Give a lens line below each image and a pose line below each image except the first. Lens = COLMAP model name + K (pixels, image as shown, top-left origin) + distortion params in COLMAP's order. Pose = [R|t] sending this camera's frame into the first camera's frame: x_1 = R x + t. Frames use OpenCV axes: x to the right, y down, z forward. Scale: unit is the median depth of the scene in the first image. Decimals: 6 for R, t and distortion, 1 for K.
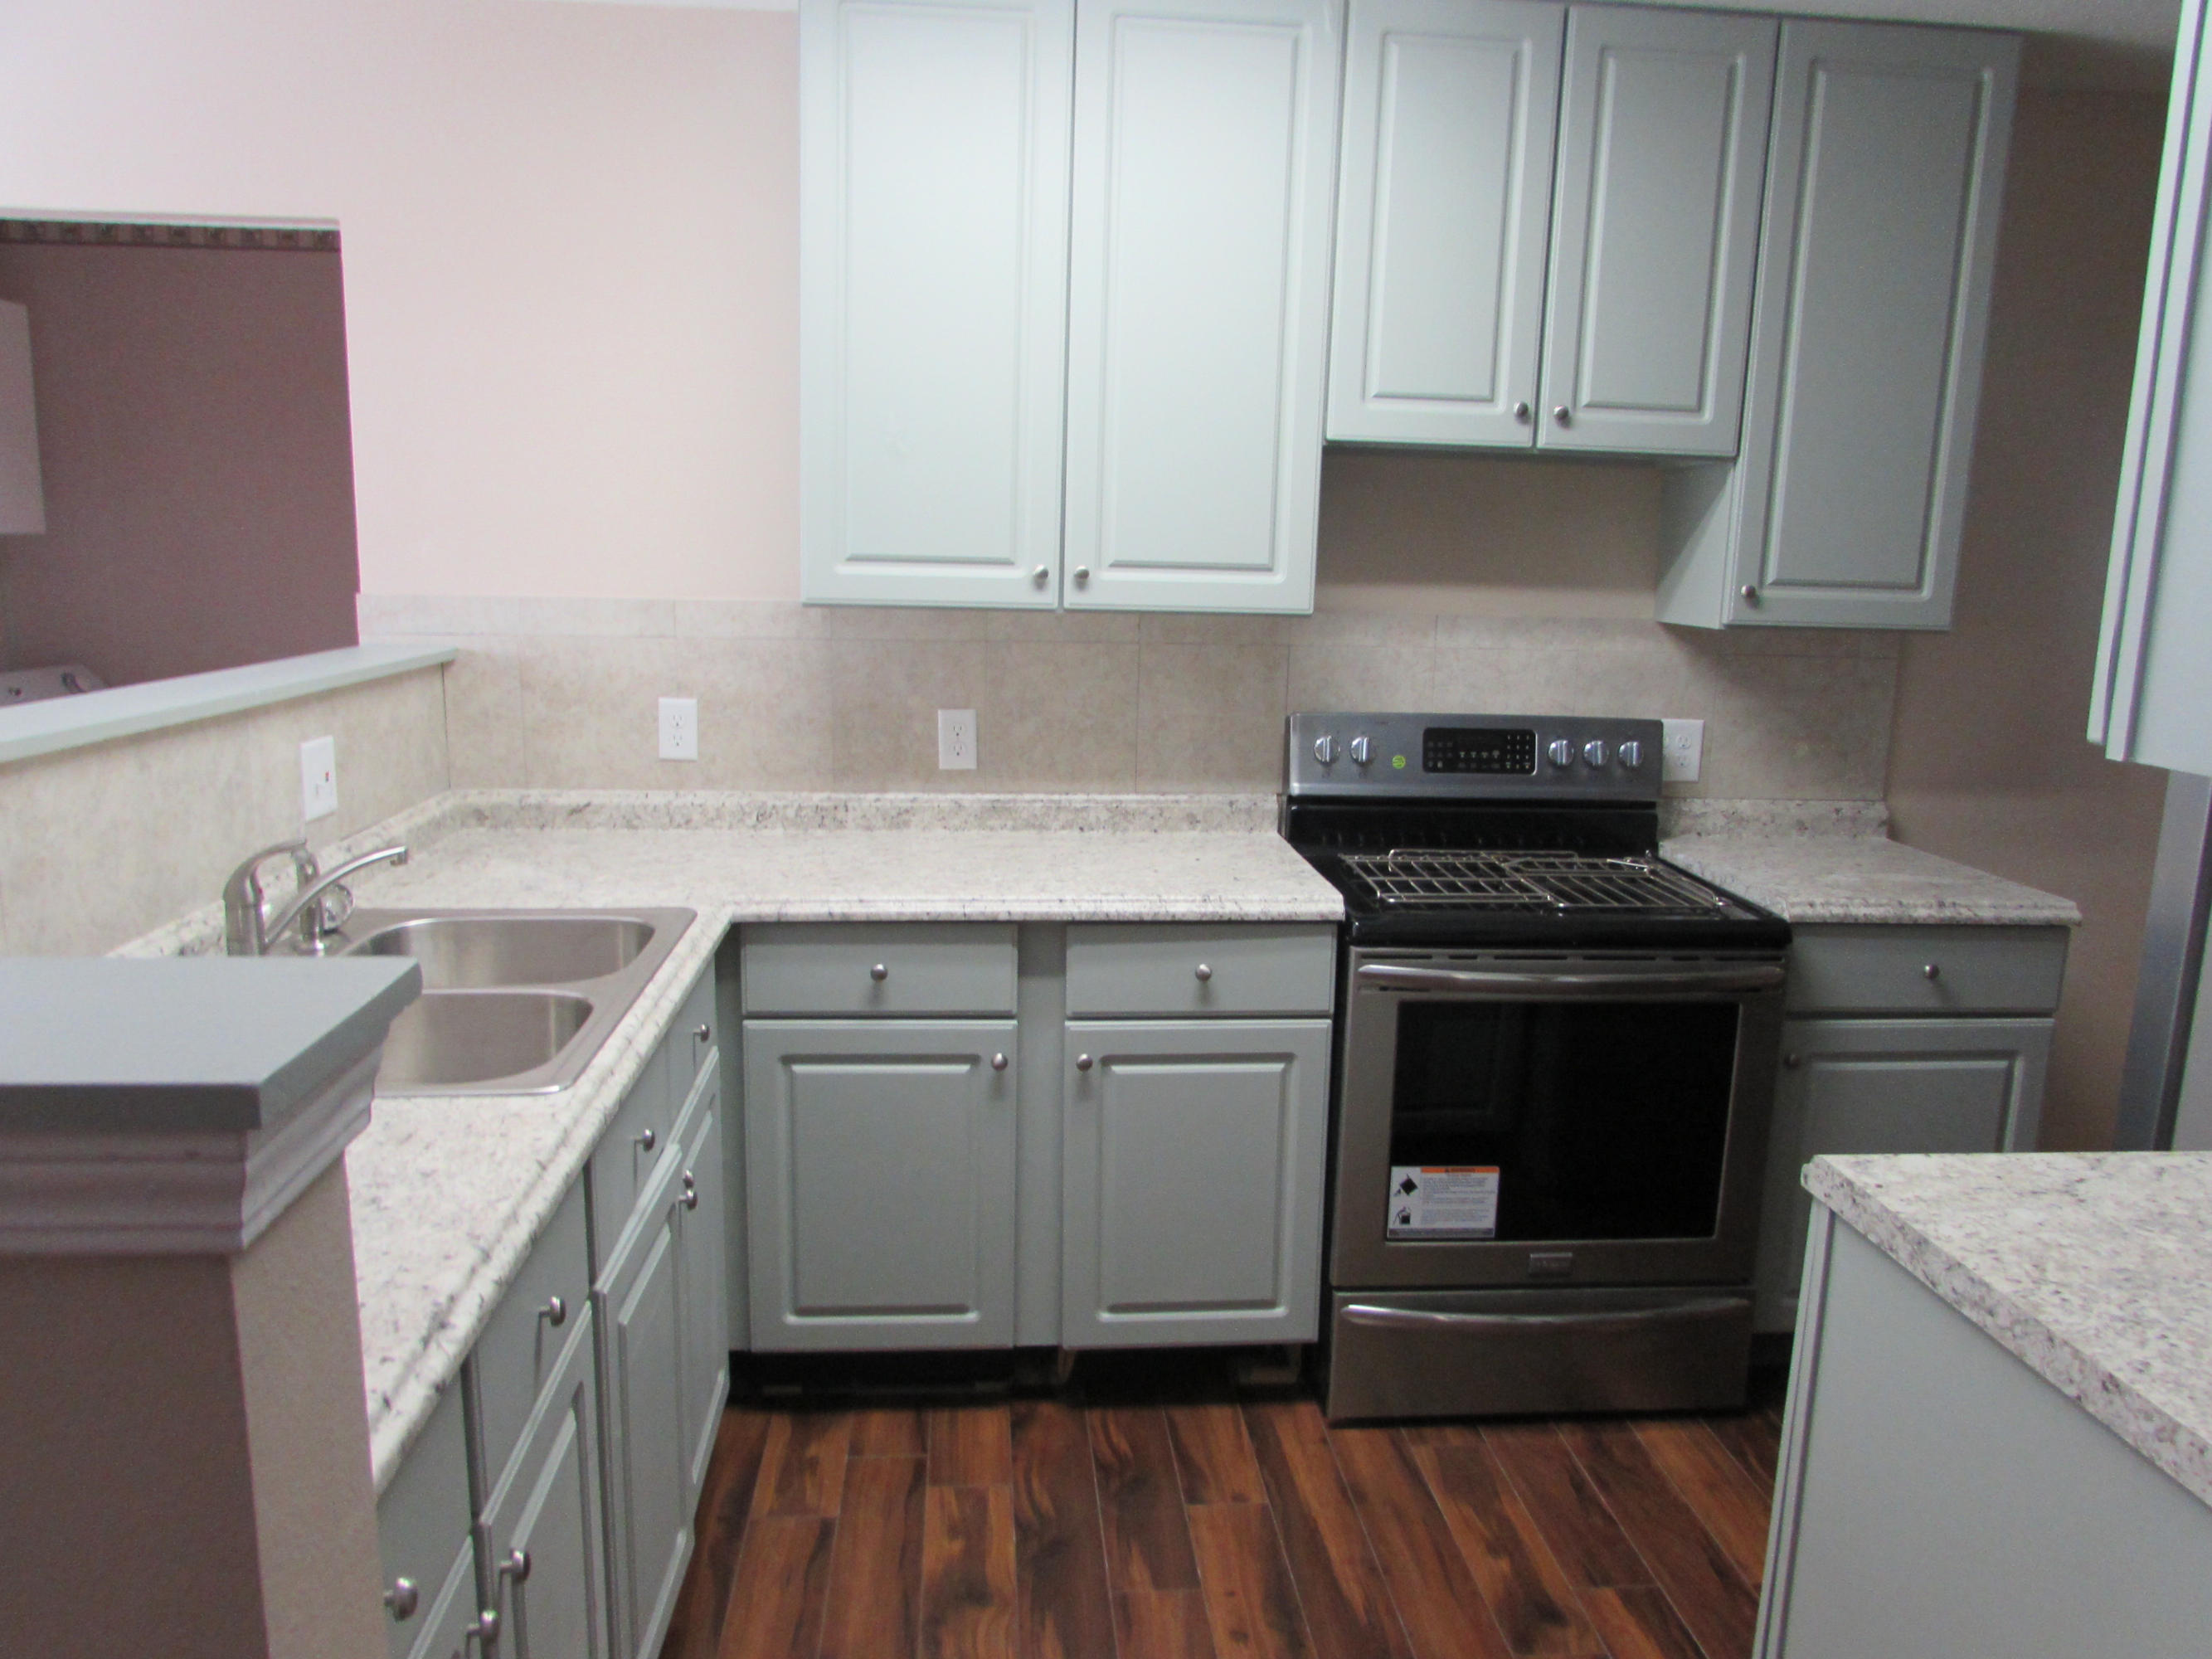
lens RADIAL K [[1568.0, 0, 1110.9], [0, 1568.0, 834.3], [0, 0, 1]] dist [-0.033246, 0.013583]
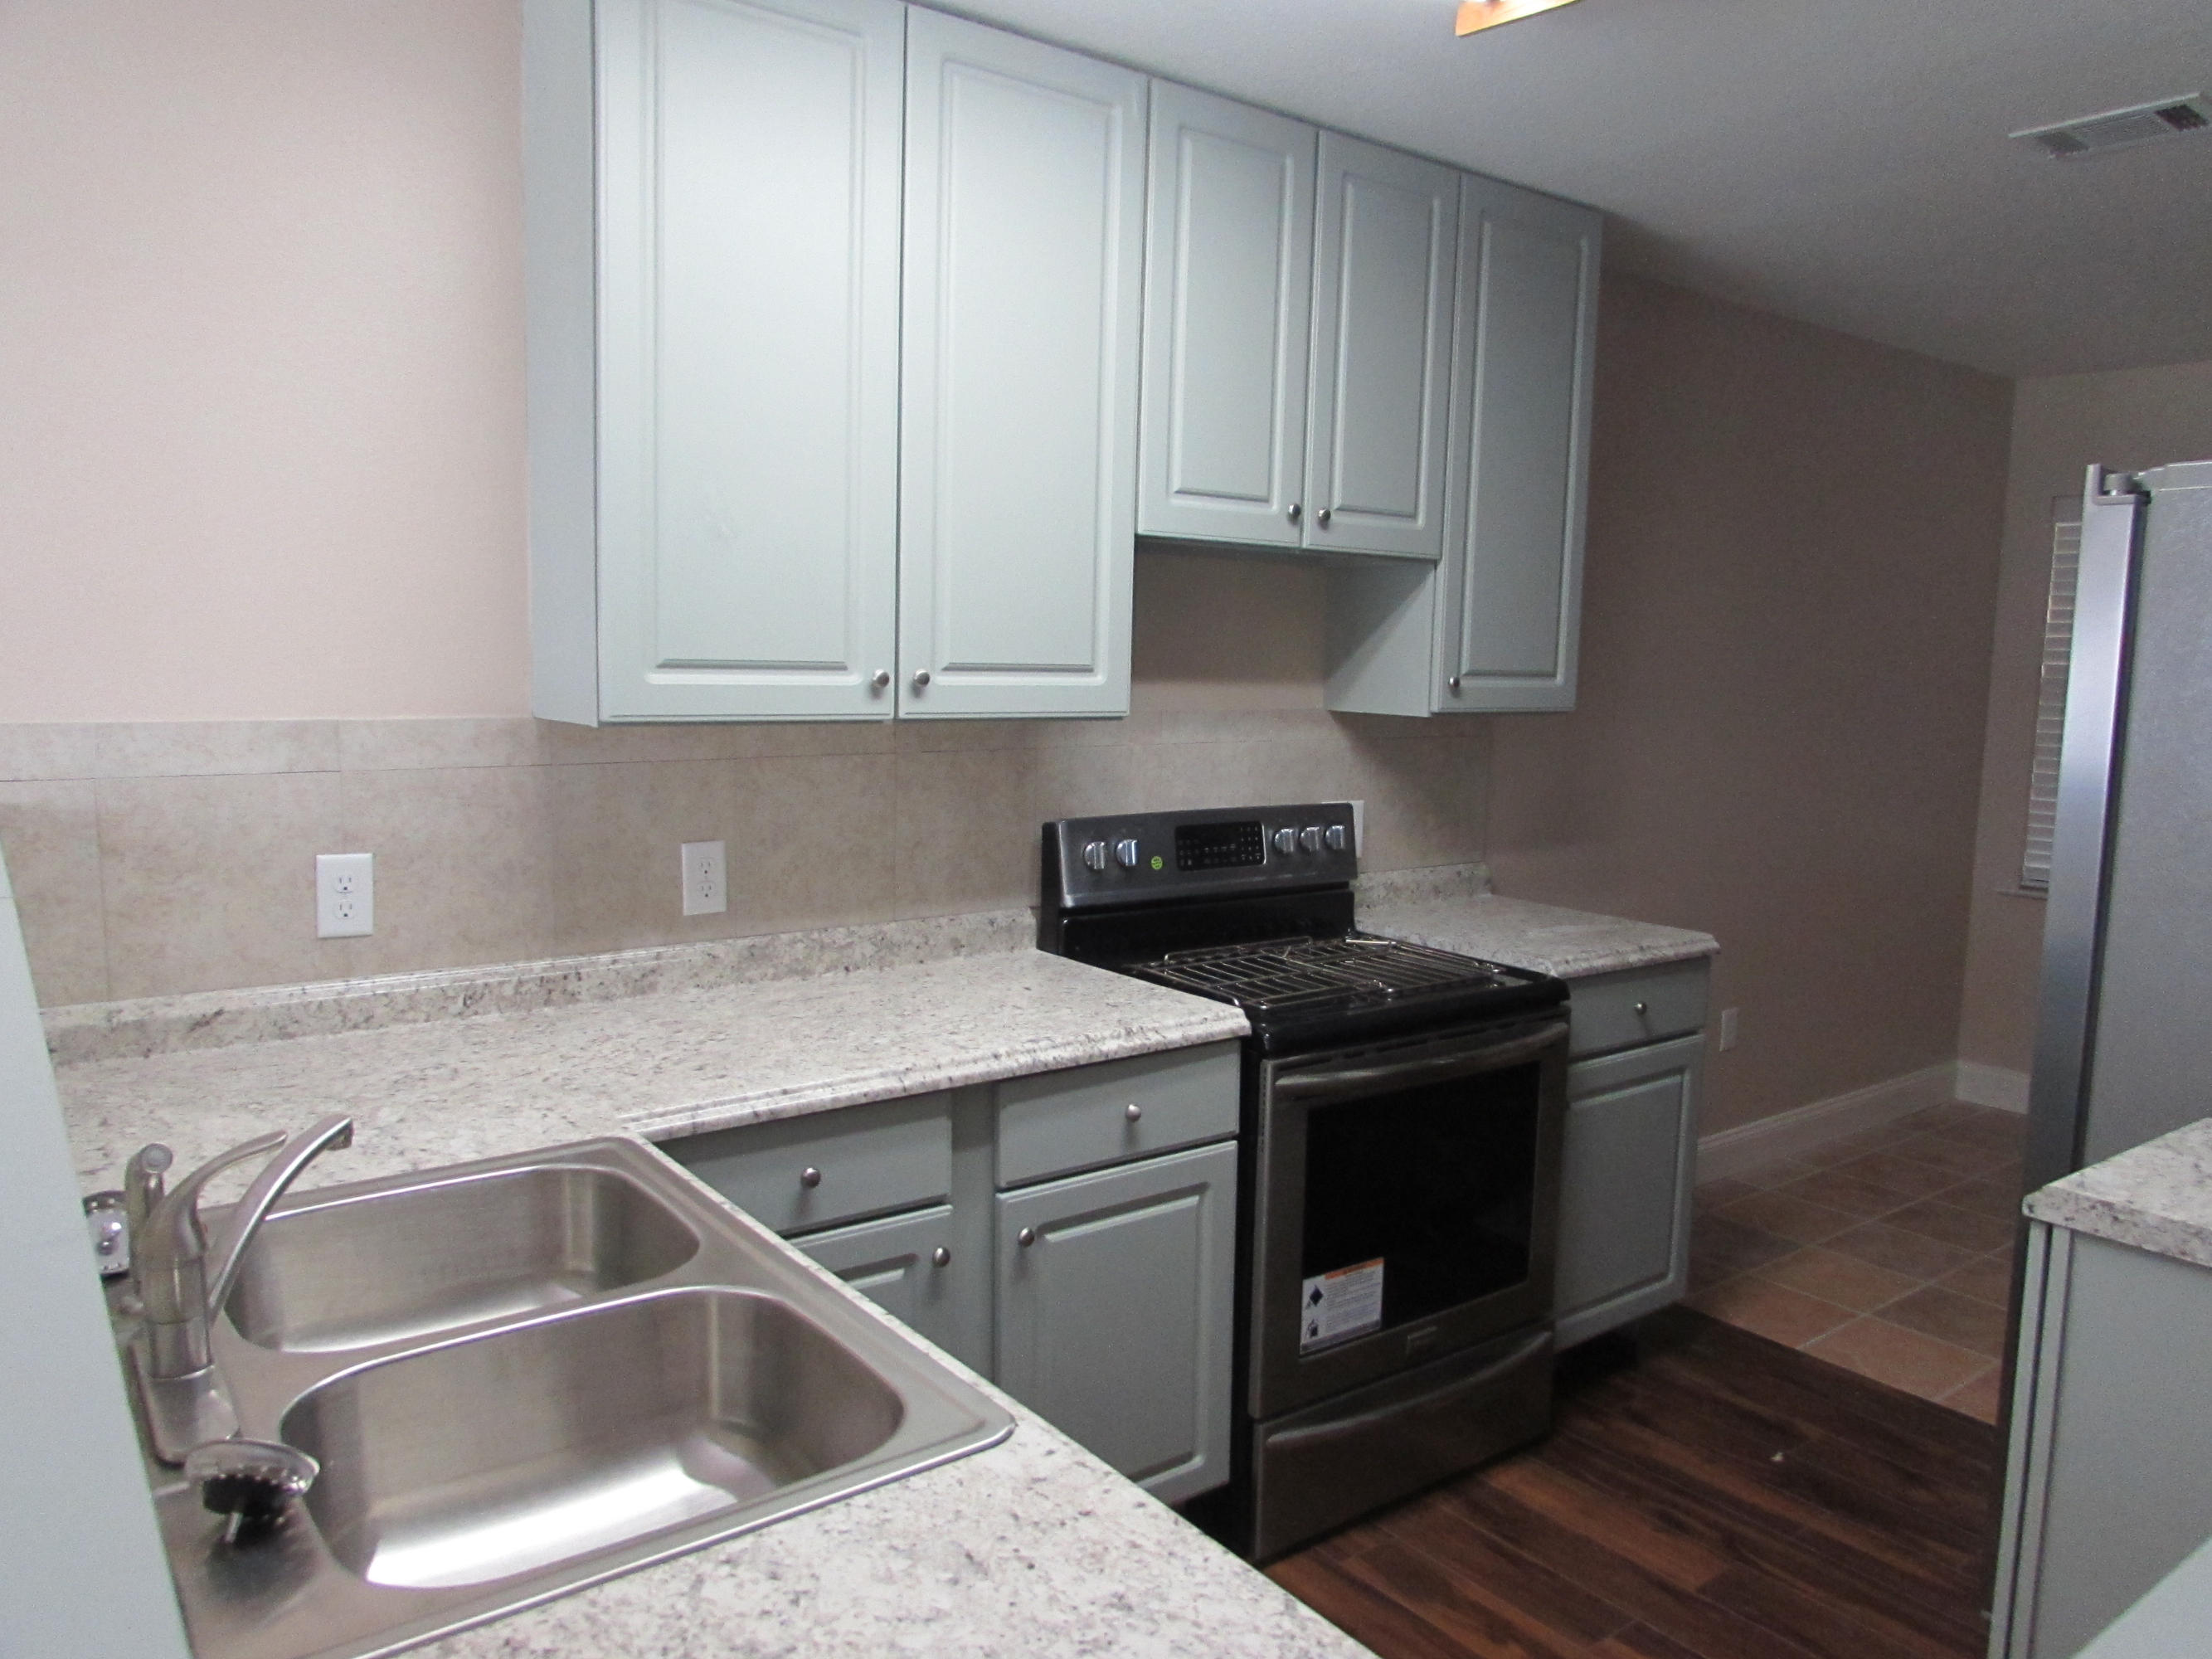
lens RADIAL K [[1568.0, 0, 1111.6], [0, 1568.0, 832.0], [0, 0, 1]] dist [-0.033246, 0.013583]
pose [[0.848970, -0.068609, 0.523969, -0.388615], [0.095570, 0.995120, -0.024548, -0.049092], [-0.519727, 0.070916, 0.851384, 0.204922]]
